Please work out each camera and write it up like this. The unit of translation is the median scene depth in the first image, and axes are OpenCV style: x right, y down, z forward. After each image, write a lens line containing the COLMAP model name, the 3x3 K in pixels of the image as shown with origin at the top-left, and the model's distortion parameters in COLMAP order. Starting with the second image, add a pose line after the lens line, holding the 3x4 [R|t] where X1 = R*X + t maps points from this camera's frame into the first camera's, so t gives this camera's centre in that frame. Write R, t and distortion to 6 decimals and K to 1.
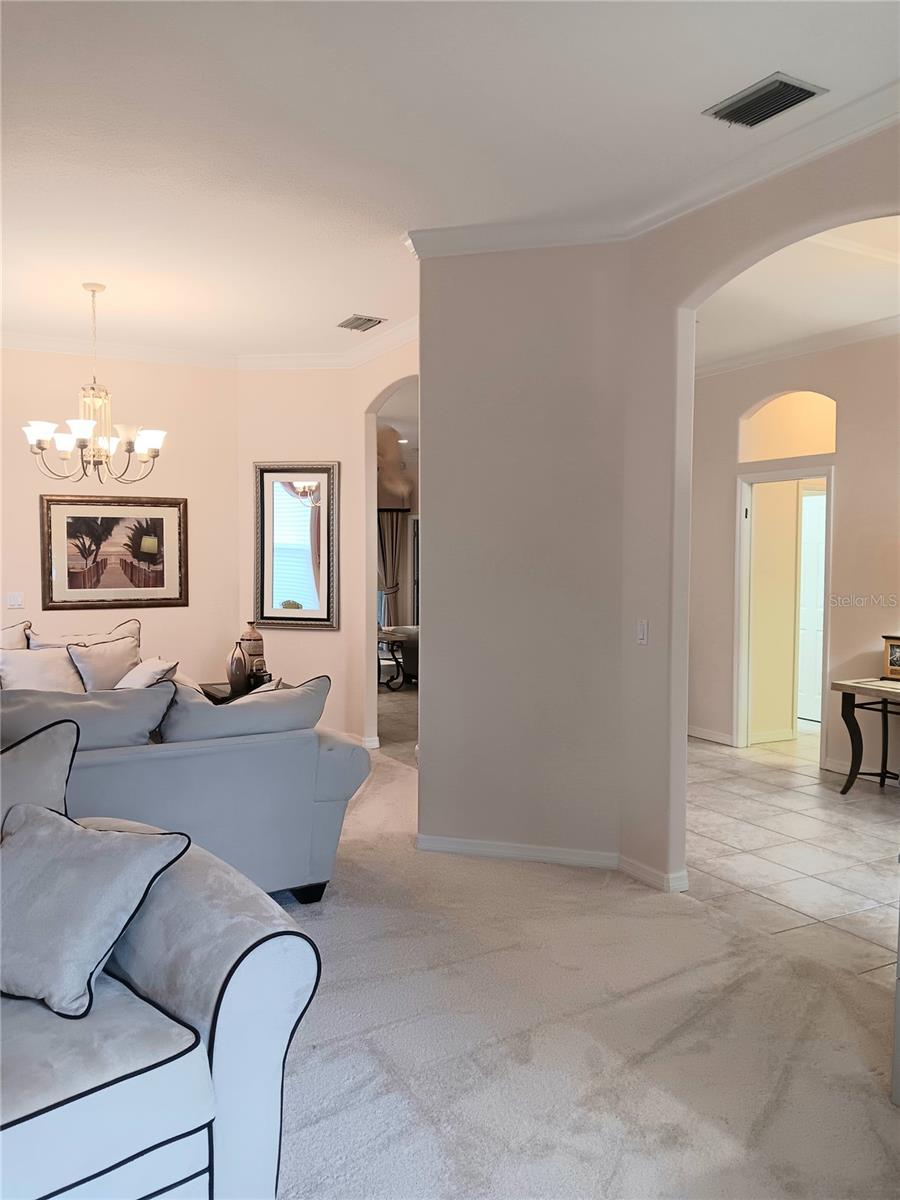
lens RADIAL K [[941.2, 0, 446.0], [0, 941.2, 597.7], [0, 0, 1]] dist [0.015925, -0.038959]
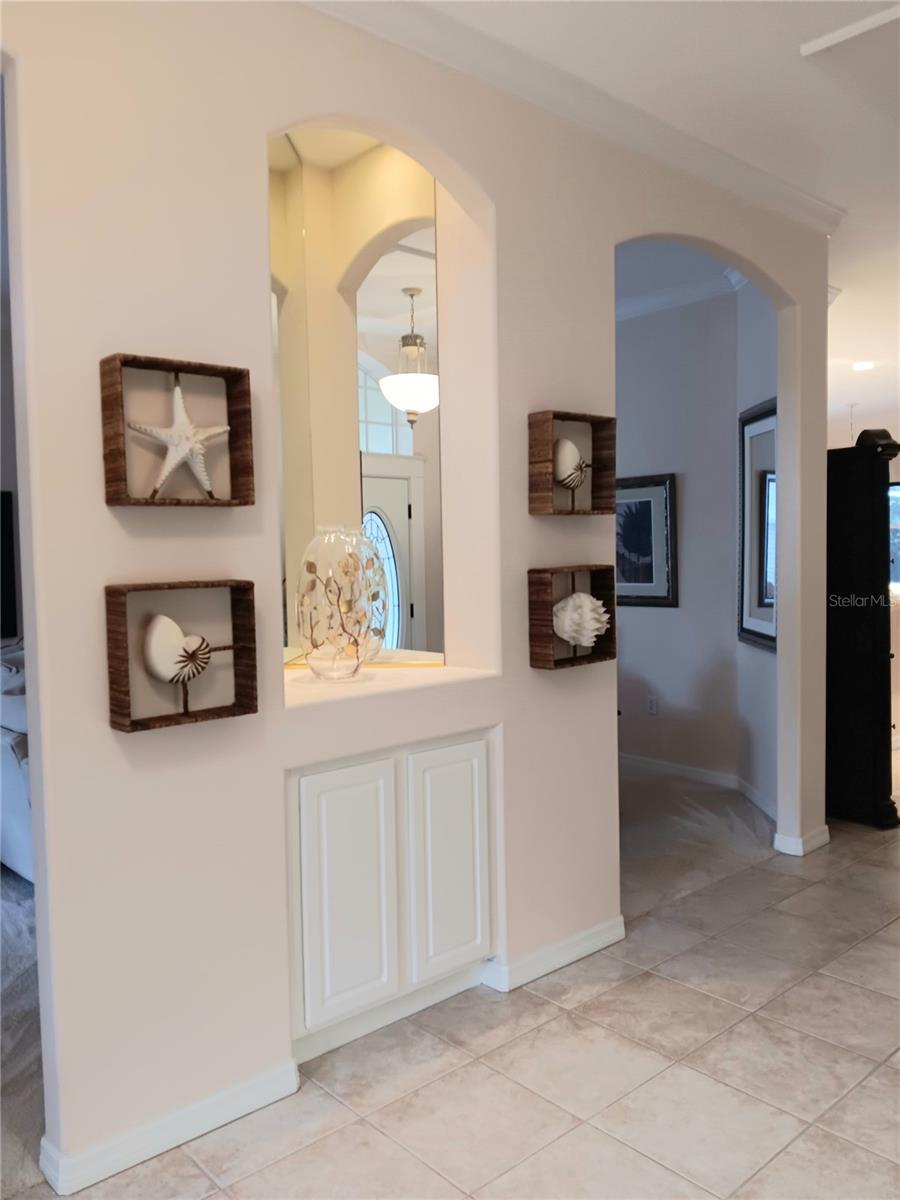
lens RADIAL K [[941.2, 0, 454.8], [0, 941.2, 596.1], [0, 0, 1]] dist [0.015925, -0.038959]
pose [[0.234890, 0.036643, -0.971331, 0.470640], [-0.019981, 0.999260, 0.032864, -0.023442], [0.971817, 0.011689, 0.235448, 0.628986]]
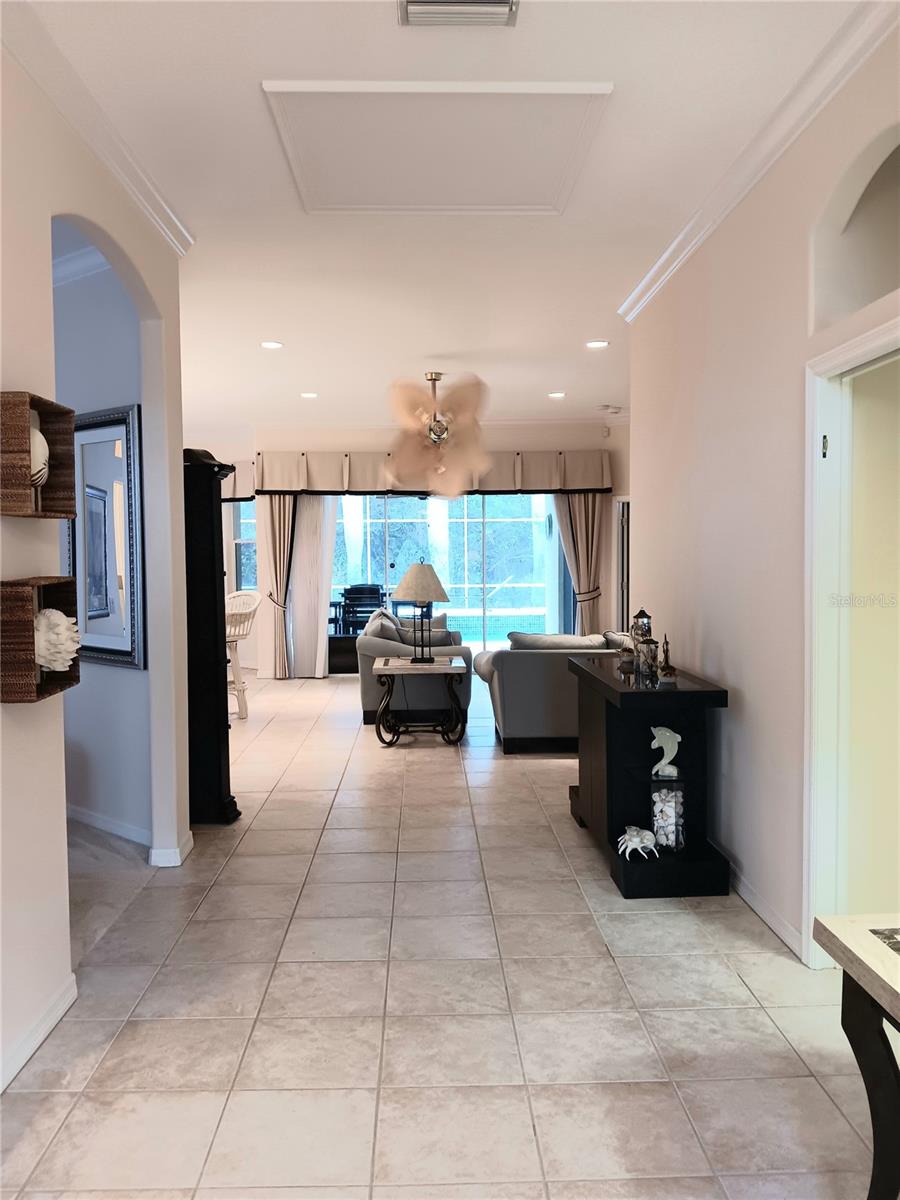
lens RADIAL K [[941.2, 0, 457.0], [0, 941.2, 599.8], [0, 0, 1]] dist [0.015925, -0.038959]
pose [[0.895763, 0.008848, -0.444444, 0.308316], [-0.006347, 0.999955, 0.007116, -0.016221], [0.444486, -0.003553, 0.895779, 0.454433]]
